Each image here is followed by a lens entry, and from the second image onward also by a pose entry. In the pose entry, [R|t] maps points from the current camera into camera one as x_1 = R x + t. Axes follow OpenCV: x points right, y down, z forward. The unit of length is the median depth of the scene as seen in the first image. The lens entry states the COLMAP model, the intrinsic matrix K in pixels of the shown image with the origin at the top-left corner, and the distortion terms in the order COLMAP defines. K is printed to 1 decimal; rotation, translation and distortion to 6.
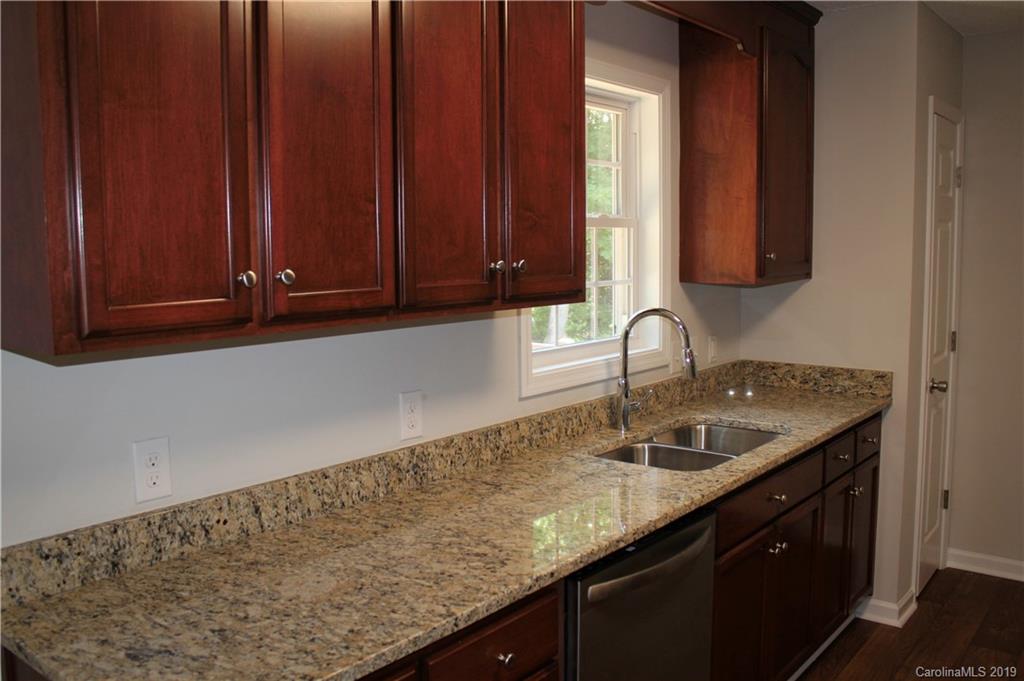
lens RADIAL K [[860.3, 0, 510.0], [0, 860.3, 336.7], [0, 0, 1]] dist [-0.136271, 0.090371]
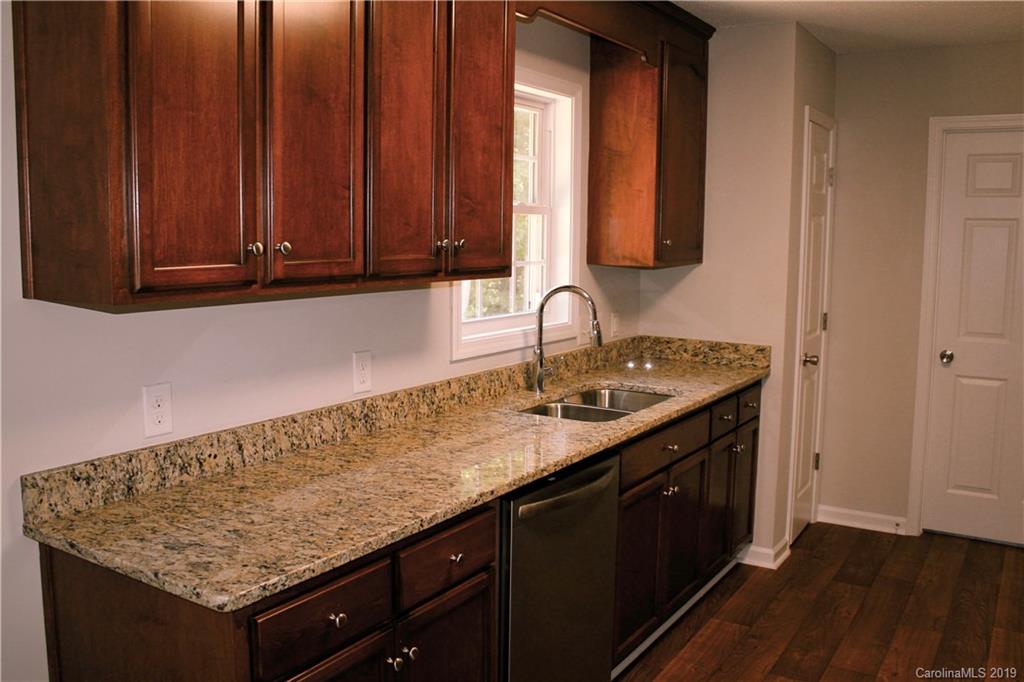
lens RADIAL K [[860.3, 0, 510.6], [0, 860.3, 343.2], [0, 0, 1]] dist [-0.136271, 0.090371]
pose [[0.992987, 0.005821, 0.118080, -0.059218], [-0.008576, 0.999702, 0.022837, 0.026652], [-0.117911, -0.023689, 0.992742, -0.194310]]
